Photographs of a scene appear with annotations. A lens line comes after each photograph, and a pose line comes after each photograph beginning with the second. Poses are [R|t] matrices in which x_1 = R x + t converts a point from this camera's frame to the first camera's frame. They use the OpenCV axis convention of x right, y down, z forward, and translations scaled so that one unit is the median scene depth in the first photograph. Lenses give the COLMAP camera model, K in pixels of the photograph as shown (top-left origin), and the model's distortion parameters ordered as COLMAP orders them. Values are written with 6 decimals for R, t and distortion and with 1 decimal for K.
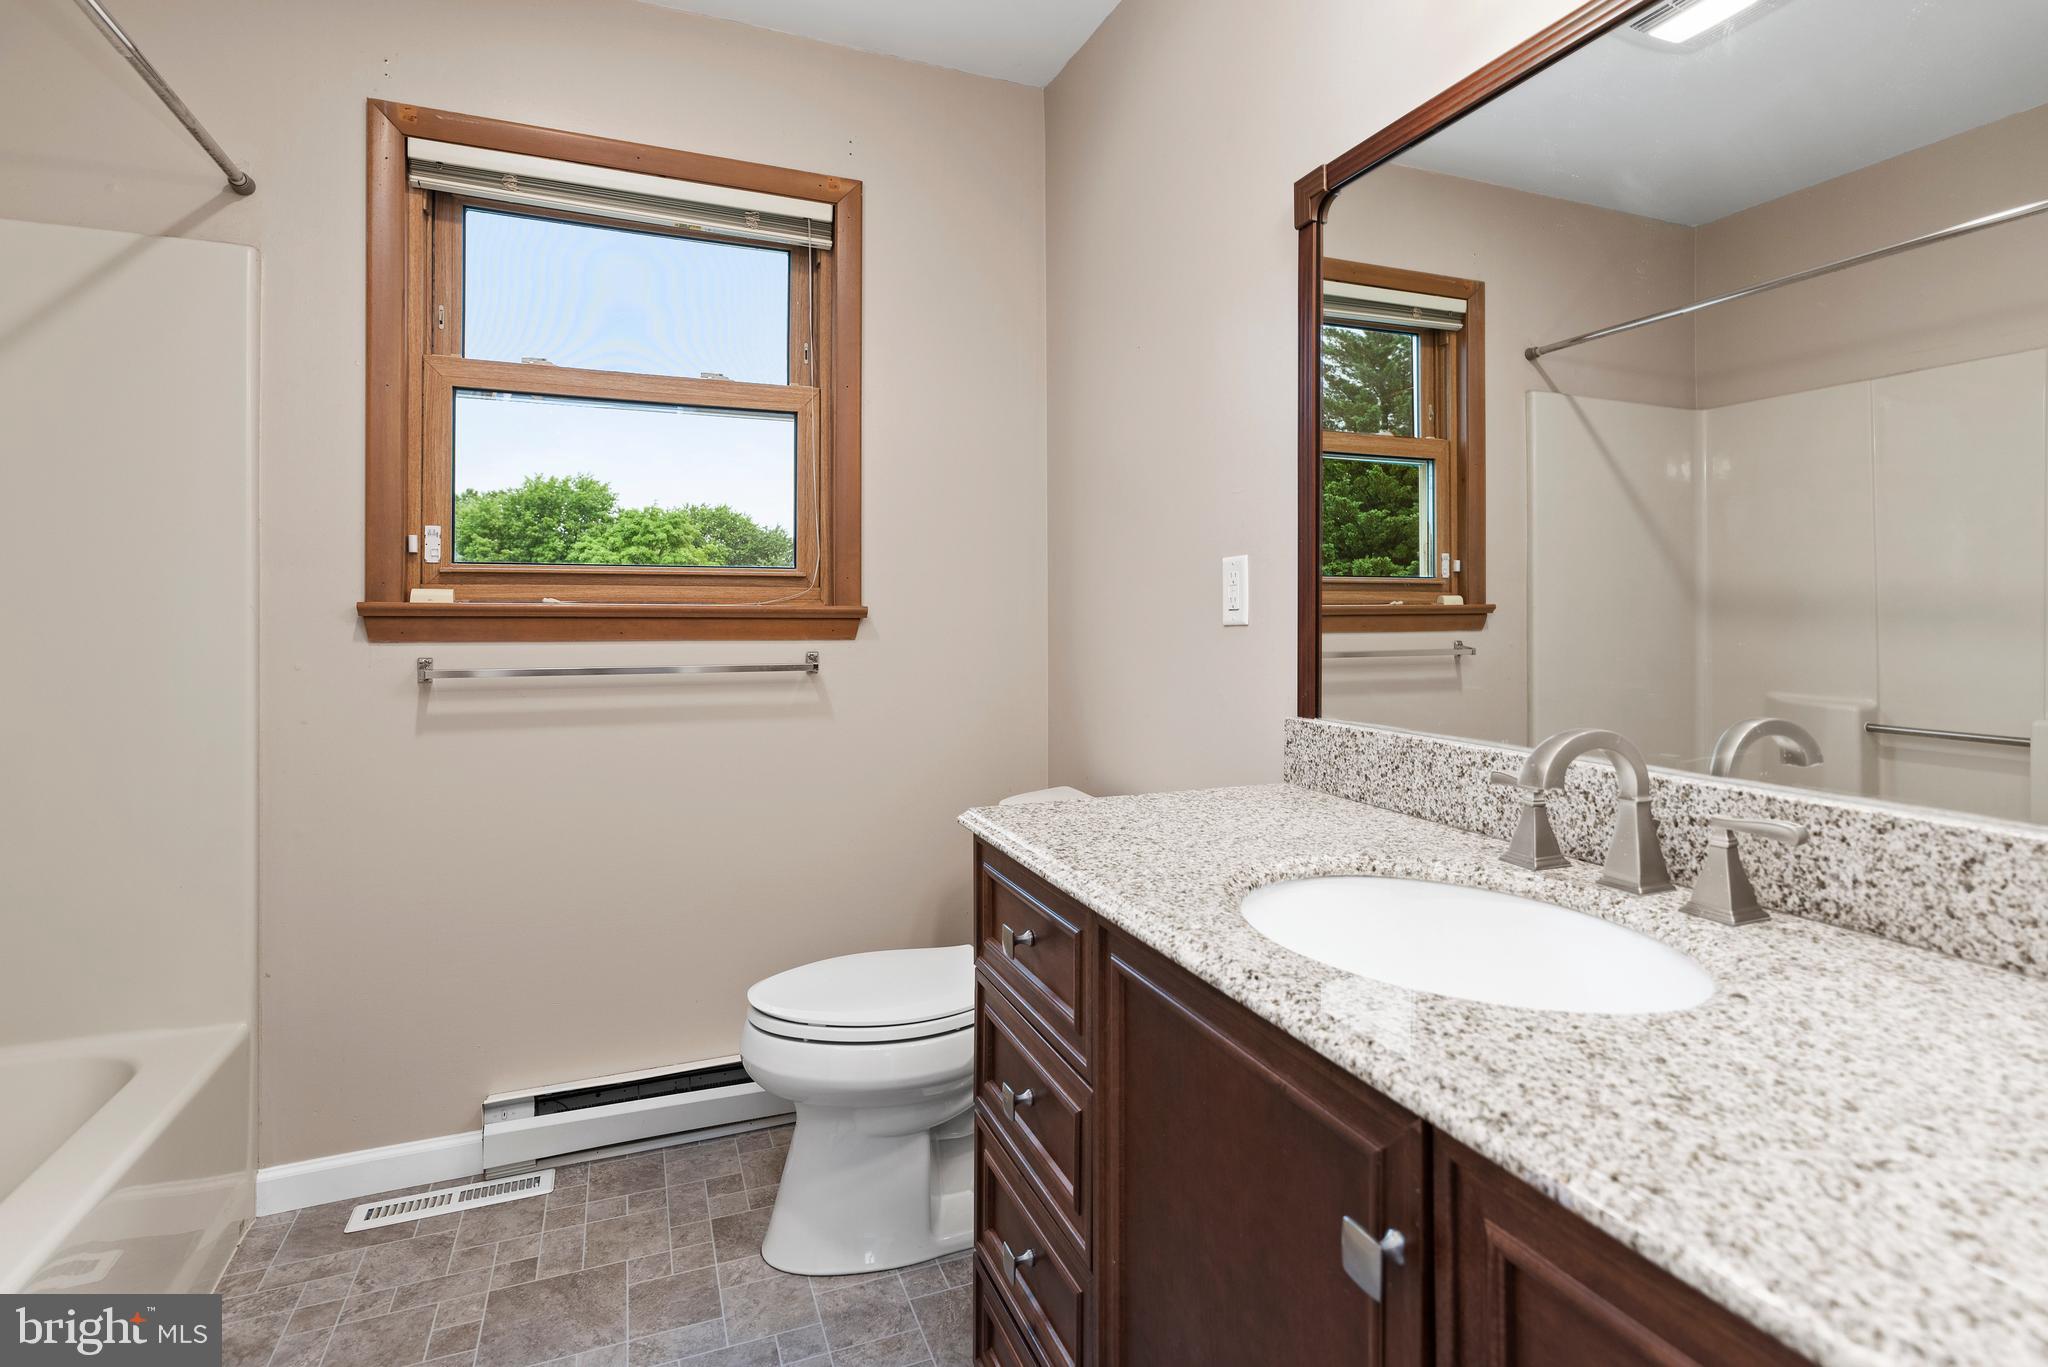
lens RADIAL K [[1005.0, 0, 1066.3], [0, 1005.0, 624.3], [0, 0, 1]] dist [0.000740, -0.000968]
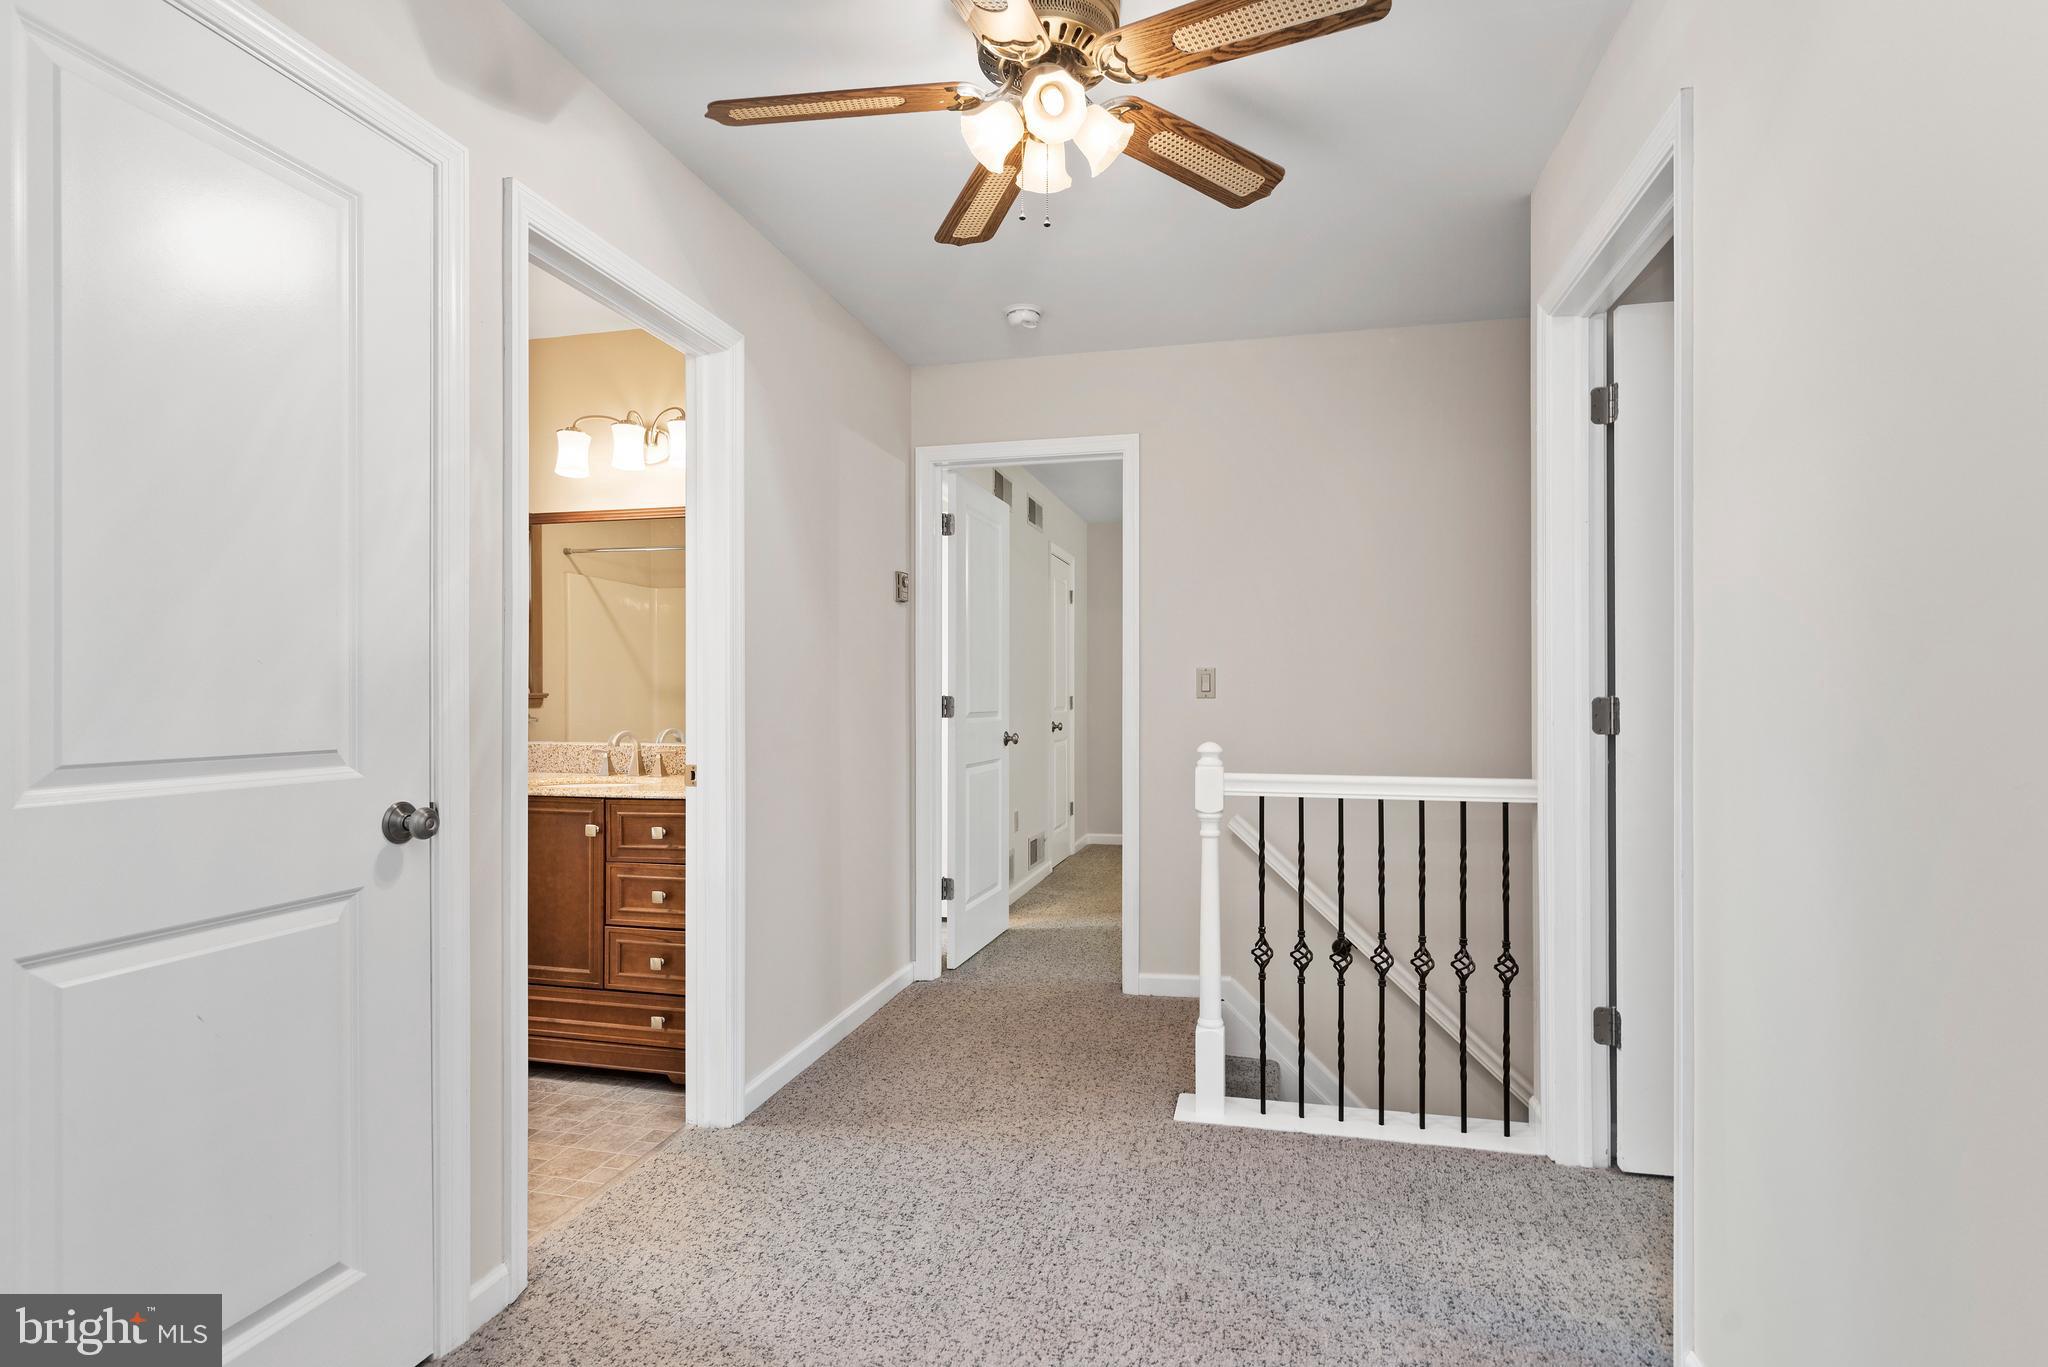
lens RADIAL K [[1005.0, 0, 1036.4], [0, 1005.0, 695.8], [0, 0, 1]] dist [0.000740, -0.000968]
pose [[0.601946, 0.004808, 0.798522, -1.422431], [0.006892, 0.999913, -0.011216, 0.029841], [-0.798507, 0.012255, 0.601861, -2.267284]]
